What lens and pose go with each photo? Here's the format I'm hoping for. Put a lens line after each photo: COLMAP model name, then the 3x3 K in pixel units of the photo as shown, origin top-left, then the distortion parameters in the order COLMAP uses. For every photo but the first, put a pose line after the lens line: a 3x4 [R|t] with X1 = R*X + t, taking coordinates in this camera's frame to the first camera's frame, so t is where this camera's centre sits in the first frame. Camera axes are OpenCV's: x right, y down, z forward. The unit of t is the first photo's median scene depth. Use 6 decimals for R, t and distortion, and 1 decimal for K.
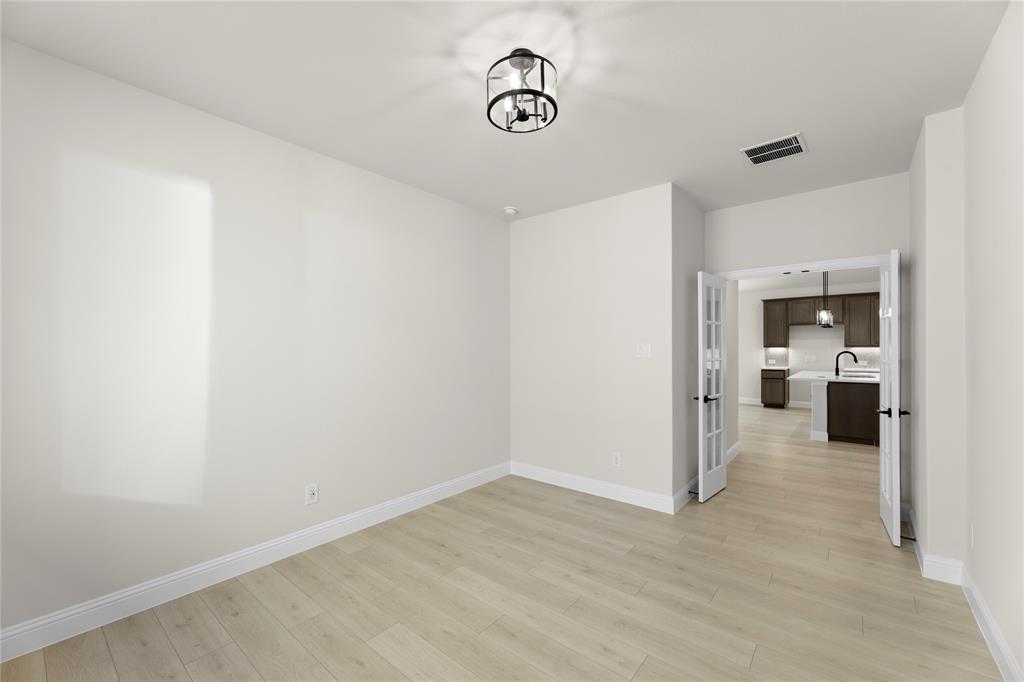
lens RADIAL K [[397.4, 0, 512.0], [0, 397.4, 341.0], [0, 0, 1]] dist [0.000295, -0.000055]
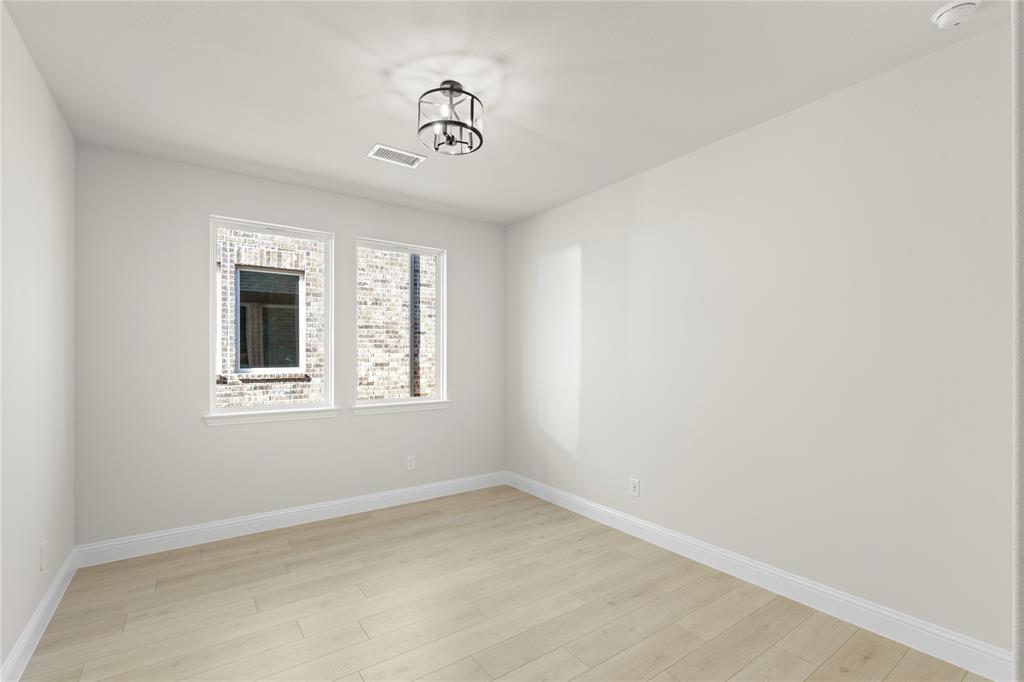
lens RADIAL K [[447.9, 0, 509.8], [0, 447.9, 345.7], [0, 0, 1]] dist [-0.000554, -0.000287]
pose [[-0.233678, -0.018484, -0.972138, 0.841652], [0.013953, 0.999653, -0.022361, 0.023583], [0.972214, -0.018789, -0.233339, 1.041492]]
